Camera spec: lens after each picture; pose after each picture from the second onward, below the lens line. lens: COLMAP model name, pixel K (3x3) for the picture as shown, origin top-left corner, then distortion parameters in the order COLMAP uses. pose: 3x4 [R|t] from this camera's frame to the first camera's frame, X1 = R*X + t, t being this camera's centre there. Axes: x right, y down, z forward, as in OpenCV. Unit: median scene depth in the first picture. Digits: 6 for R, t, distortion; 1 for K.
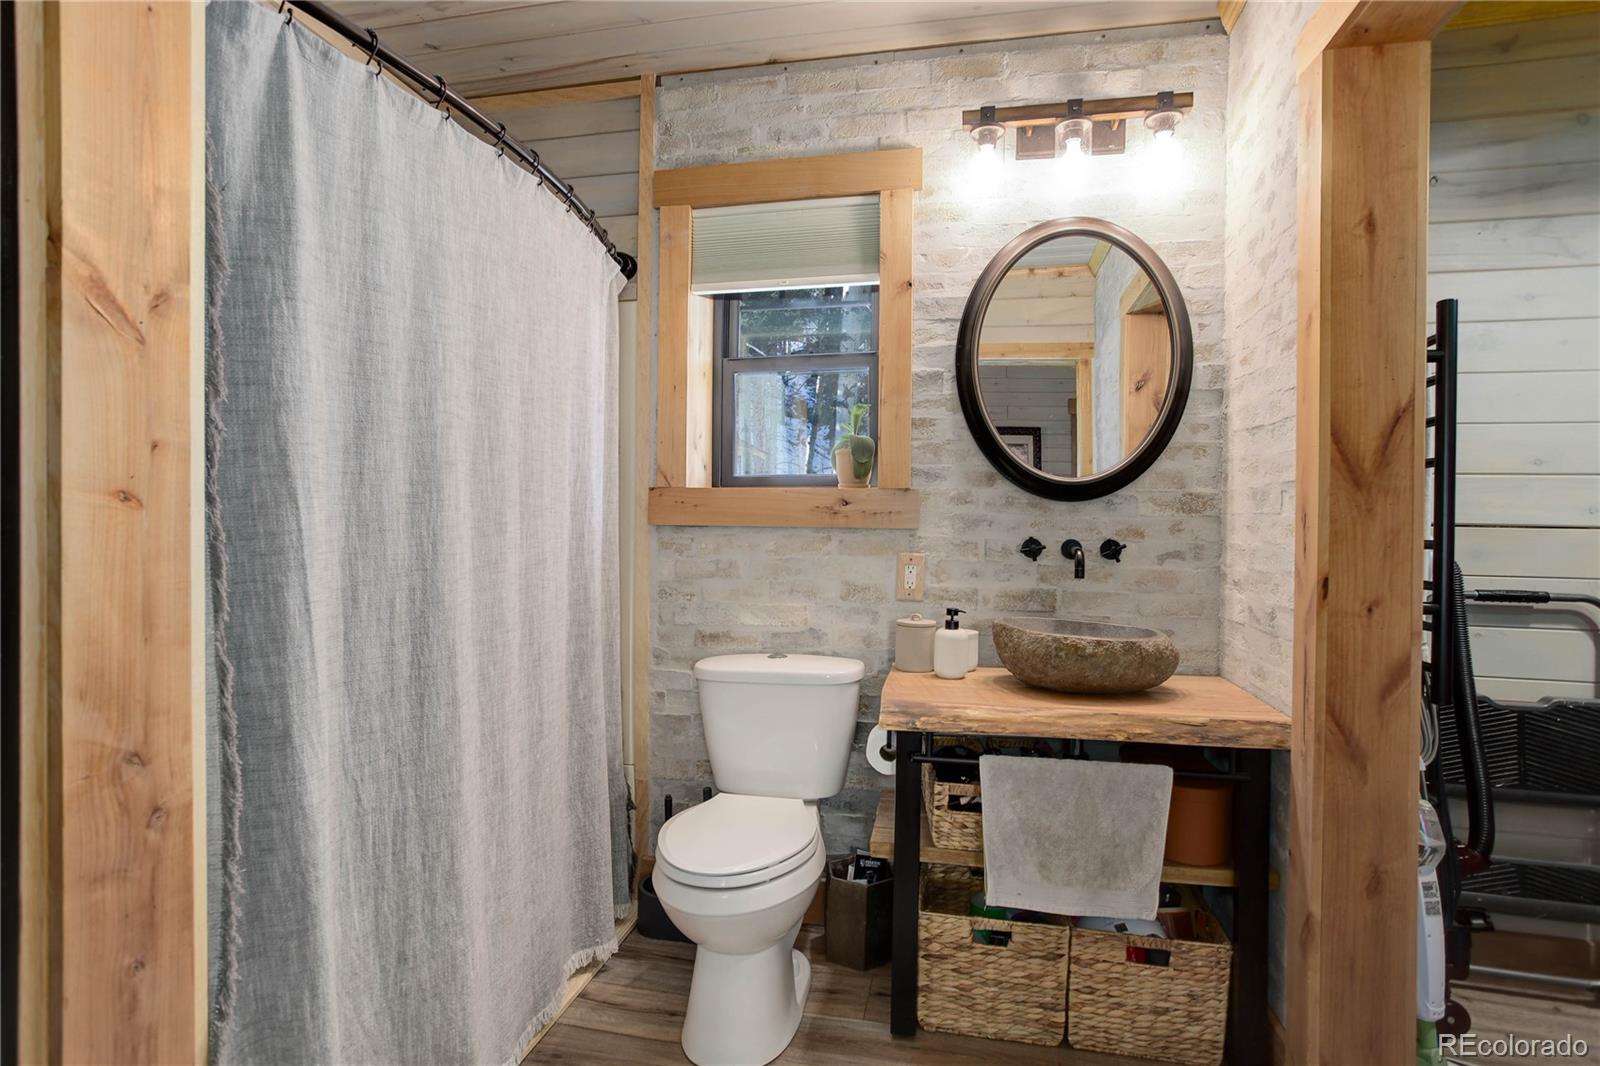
lens RADIAL K [[778.4, 0, 764.1], [0, 778.4, 538.8], [0, 0, 1]] dist [-0.037514, 0.025070]
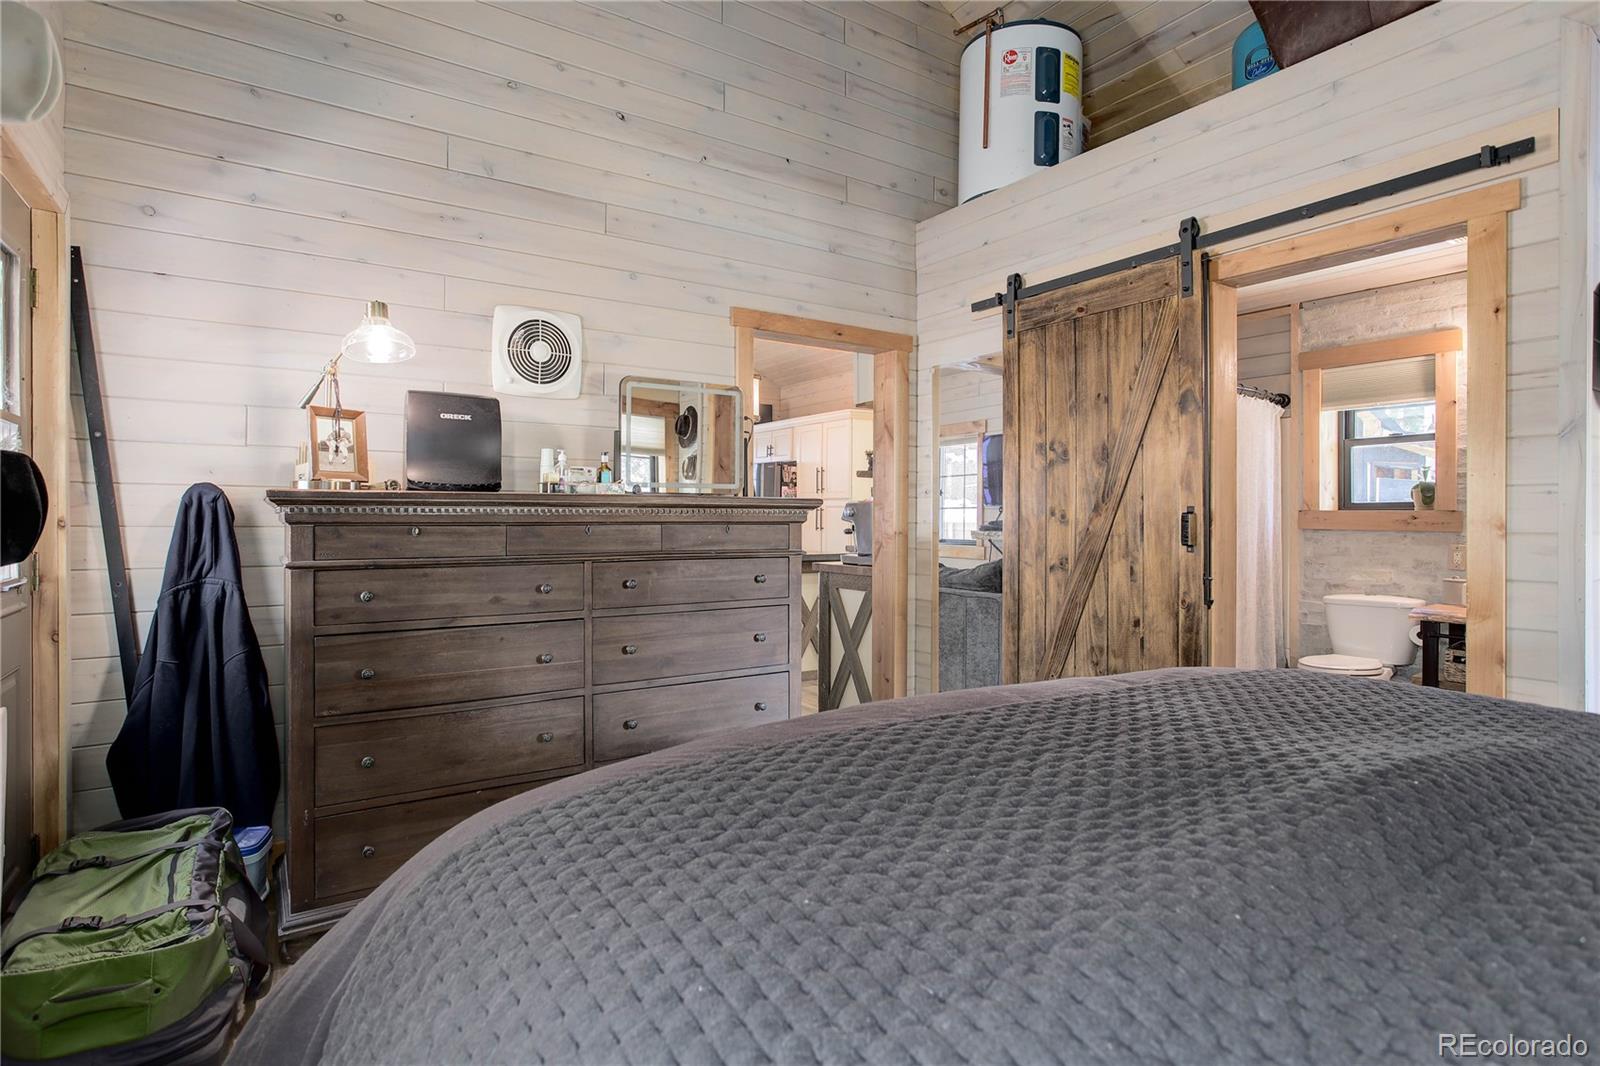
lens RADIAL K [[826.5, 0, 794.3], [0, 826.5, 511.4], [0, 0, 1]] dist [-0.051756, 0.036465]
pose [[0.744318, -0.009946, -0.667751, 0.297431], [-0.007682, 0.999695, -0.023453, -0.003793], [0.667781, 0.022586, 0.744015, -1.483251]]
